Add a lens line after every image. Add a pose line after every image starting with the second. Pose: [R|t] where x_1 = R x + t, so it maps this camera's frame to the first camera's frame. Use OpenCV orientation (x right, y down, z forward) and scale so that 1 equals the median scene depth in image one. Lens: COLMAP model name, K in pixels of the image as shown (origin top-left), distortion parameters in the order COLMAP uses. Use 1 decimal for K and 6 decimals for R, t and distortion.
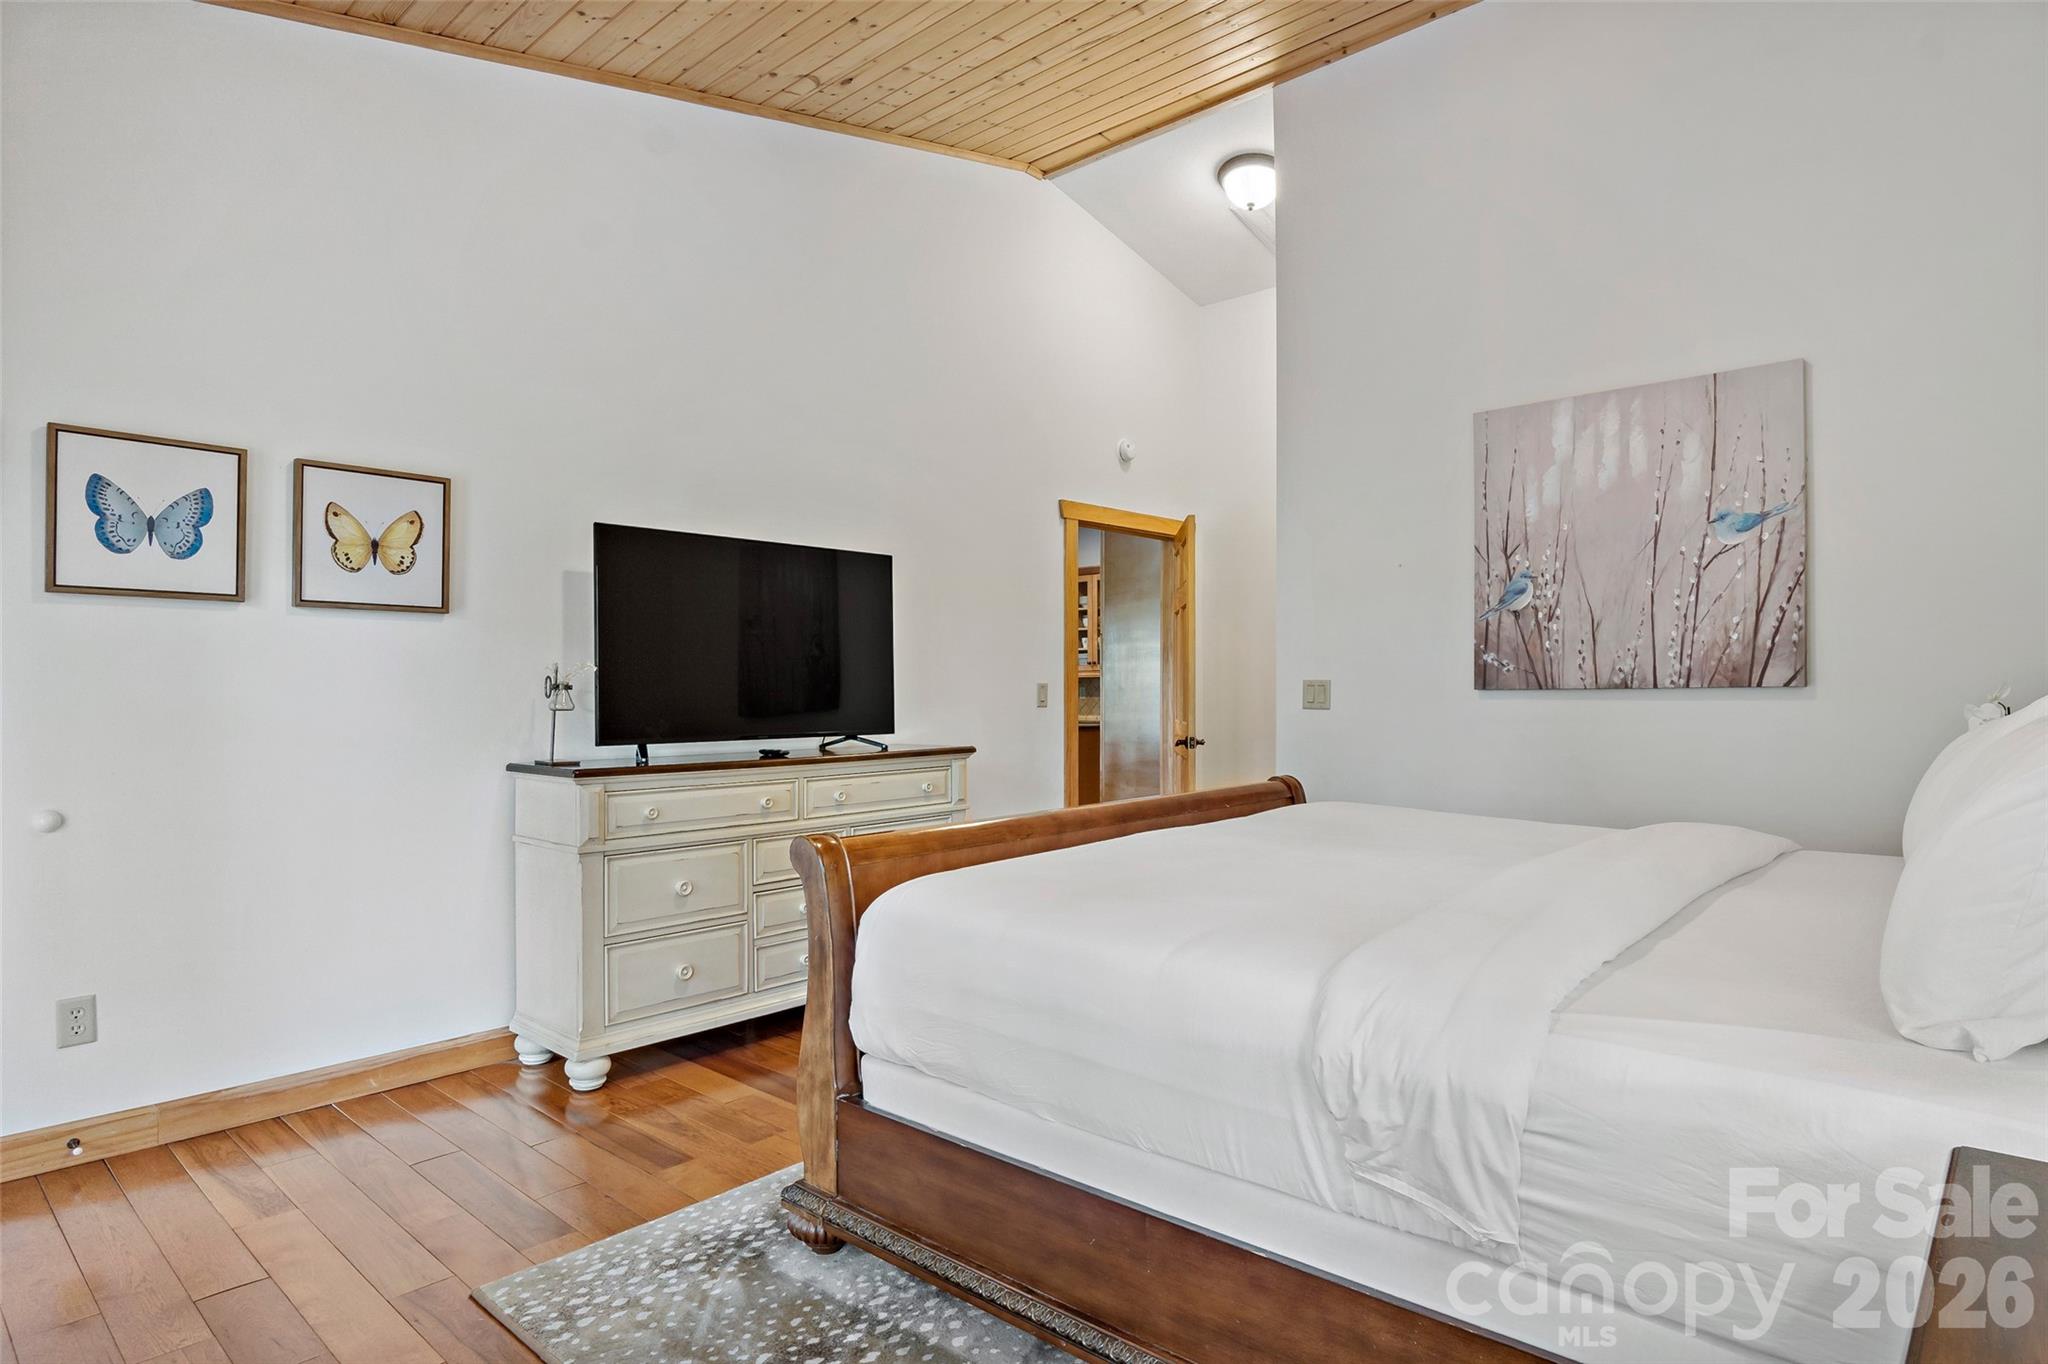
lens RADIAL K [[1117.2, 0, 1022.1], [0, 1117.2, 688.3], [0, 0, 1]] dist [-0.006816, -0.000889]
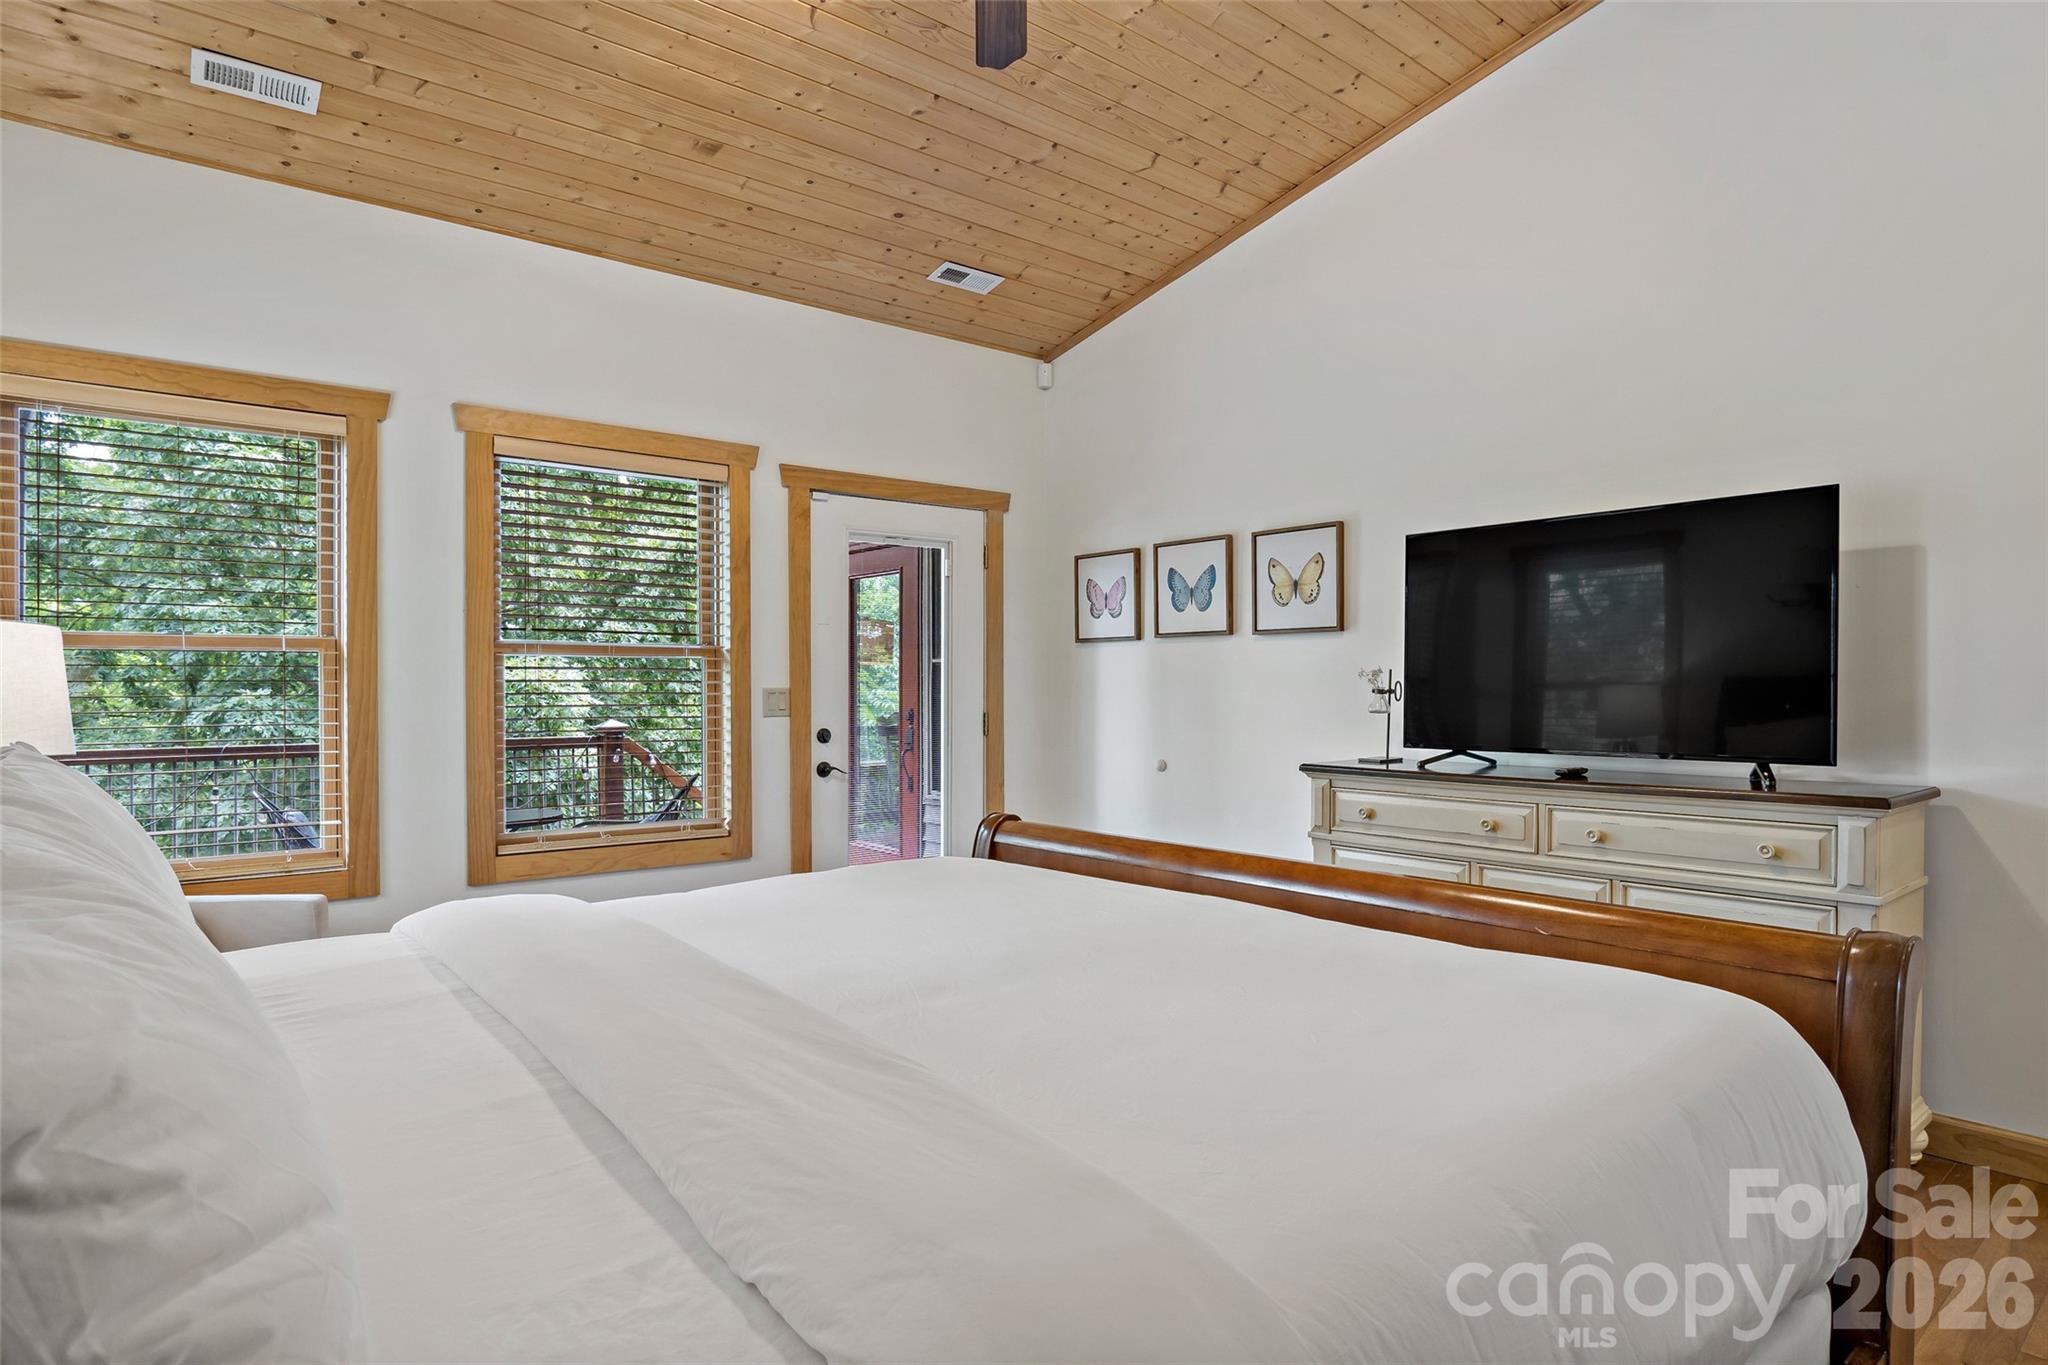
lens RADIAL K [[1117.2, 0, 1018.2], [0, 1117.2, 689.2], [0, 0, 1]] dist [-0.006816, -0.000889]
pose [[-0.158908, -0.000395, -0.987293, 0.786483], [-0.001853, 0.999998, -0.000102, -0.002378], [0.987292, 0.001813, -0.158909, 0.884935]]
